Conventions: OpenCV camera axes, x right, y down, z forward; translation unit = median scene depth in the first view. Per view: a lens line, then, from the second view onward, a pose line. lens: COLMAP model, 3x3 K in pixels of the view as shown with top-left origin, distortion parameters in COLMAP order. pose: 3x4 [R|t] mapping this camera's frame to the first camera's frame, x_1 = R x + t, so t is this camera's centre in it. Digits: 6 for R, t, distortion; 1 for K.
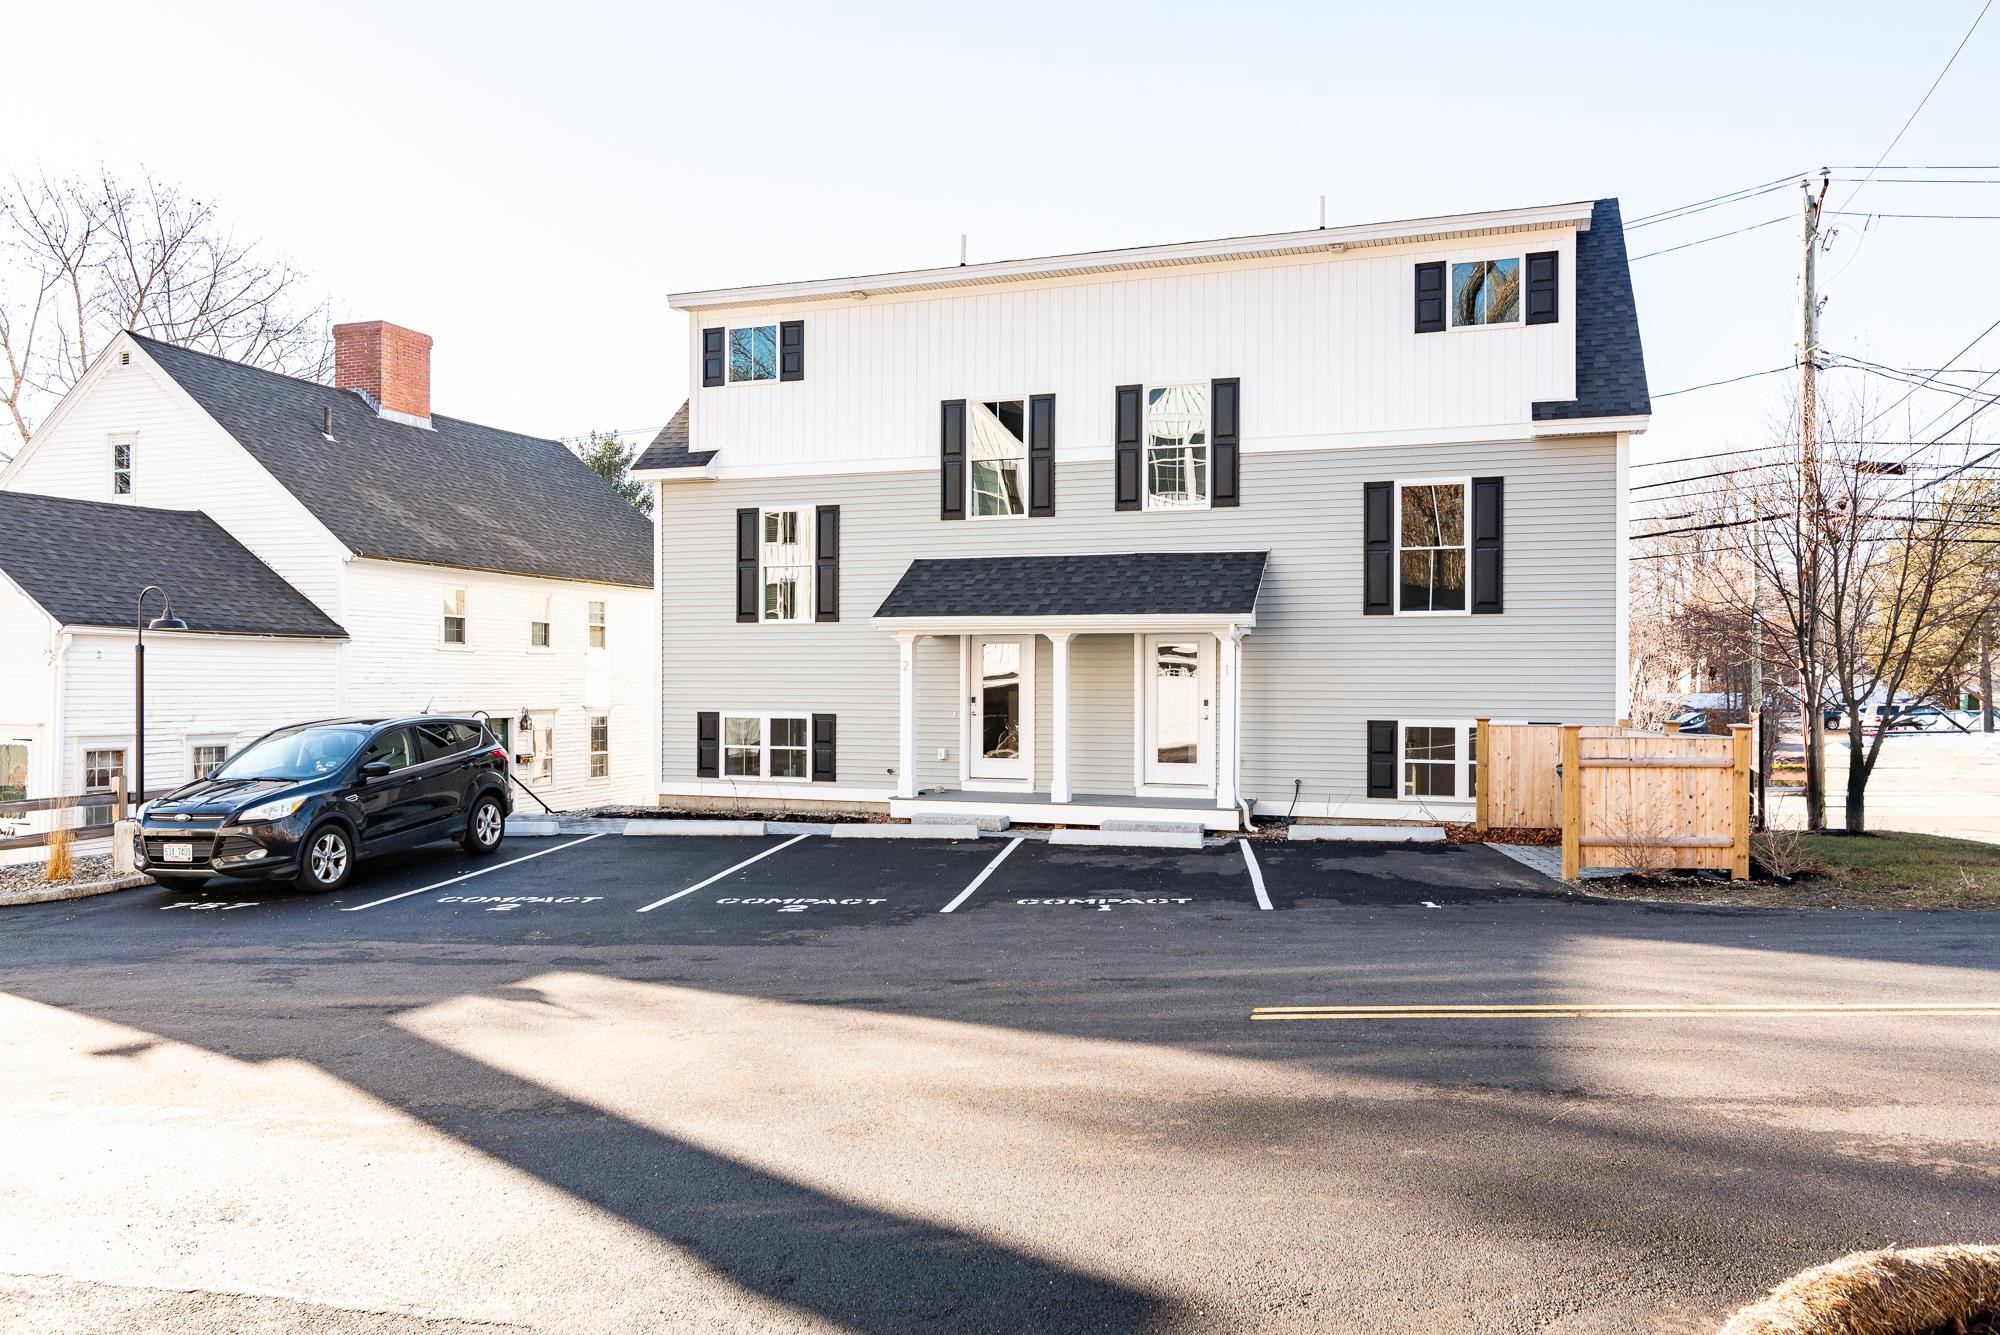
lens RADIAL K [[1403.0, 0, 1005.7], [0, 1403.0, 674.4], [0, 0, 1]] dist [0.003585, 0.001753]
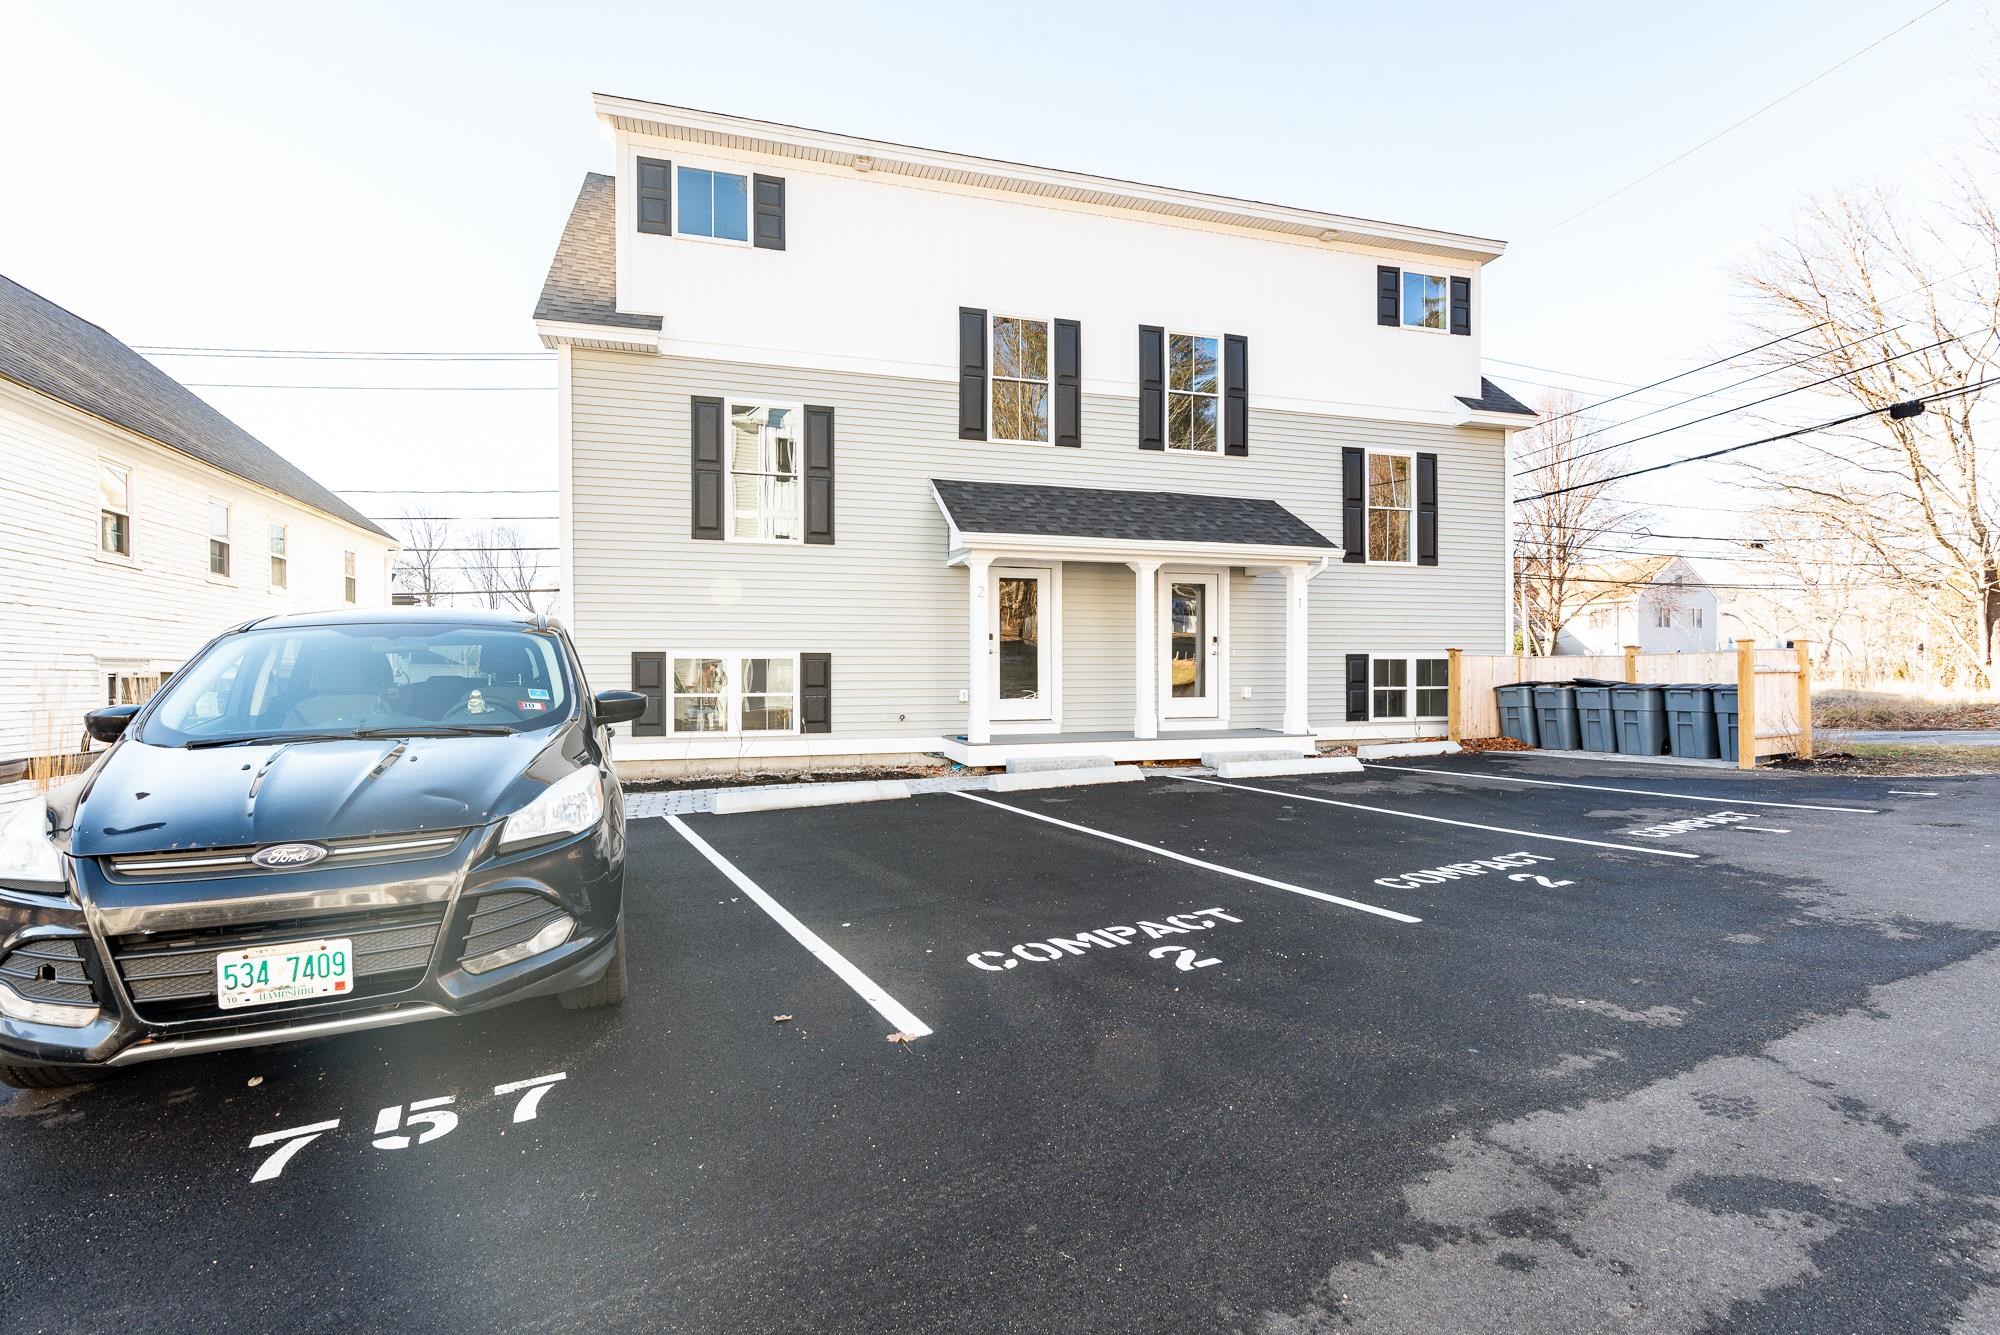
lens RADIAL K [[941.5, 0, 994.2], [0, 941.5, 673.8], [0, 0, 1]] dist [0.005358, -0.000431]
pose [[0.806295, -0.005418, 0.591488, -0.415042], [0.005650, 0.999983, 0.001458, 0.044535], [-0.591486, 0.002166, 0.806312, 0.528009]]
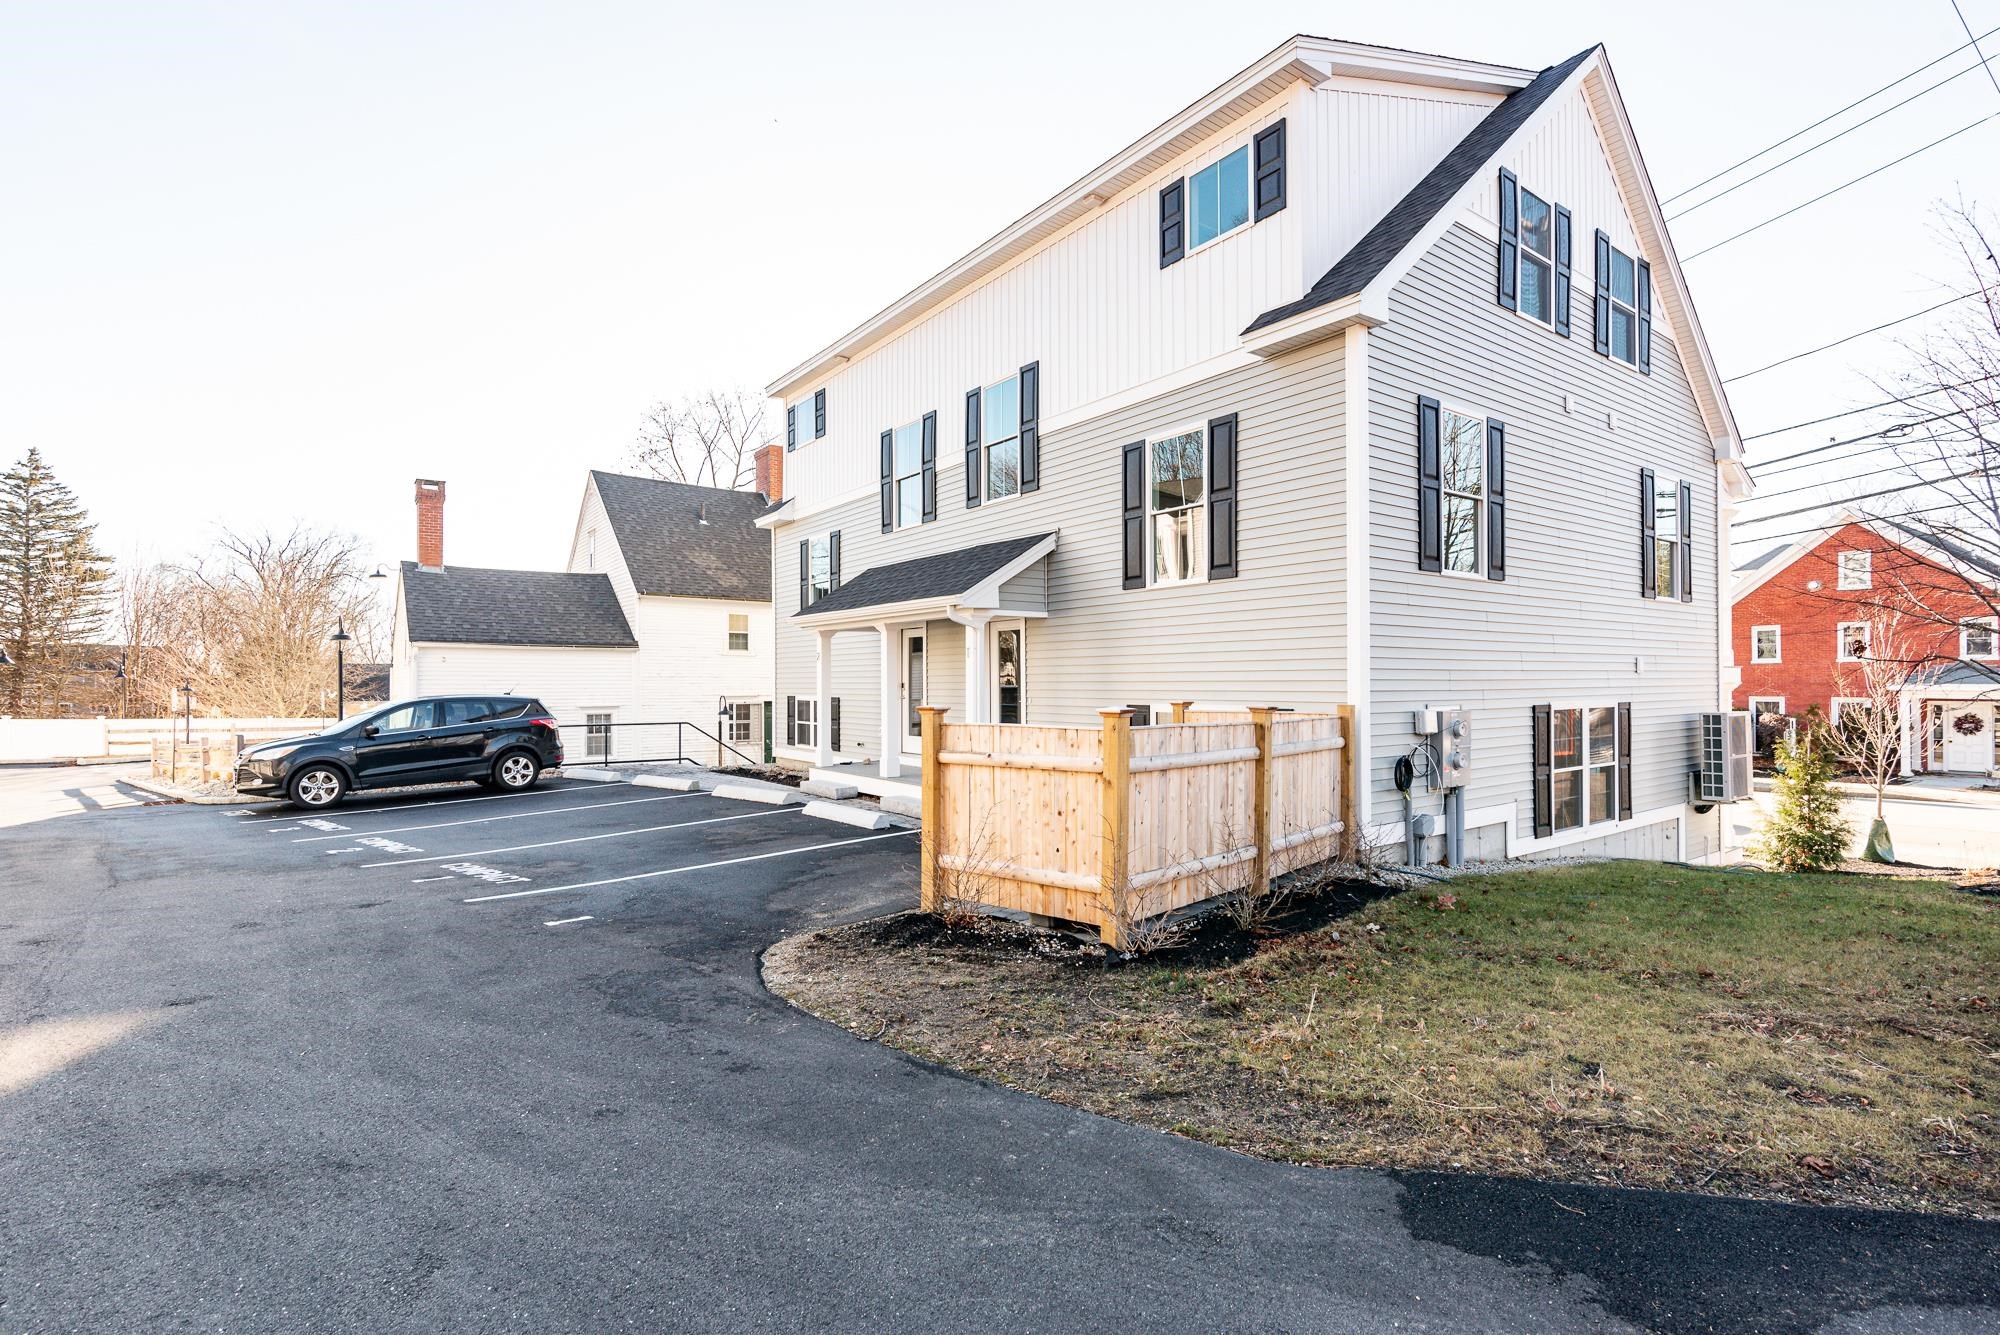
lens RADIAL K [[941.5, 0, 995.3], [0, 941.5, 668.8], [0, 0, 1]] dist [0.005358, -0.000431]
pose [[0.818047, -0.013446, -0.574995, 0.519900], [0.008186, 0.999898, -0.011736, 0.015244], [0.575094, 0.004894, 0.818073, 0.431487]]
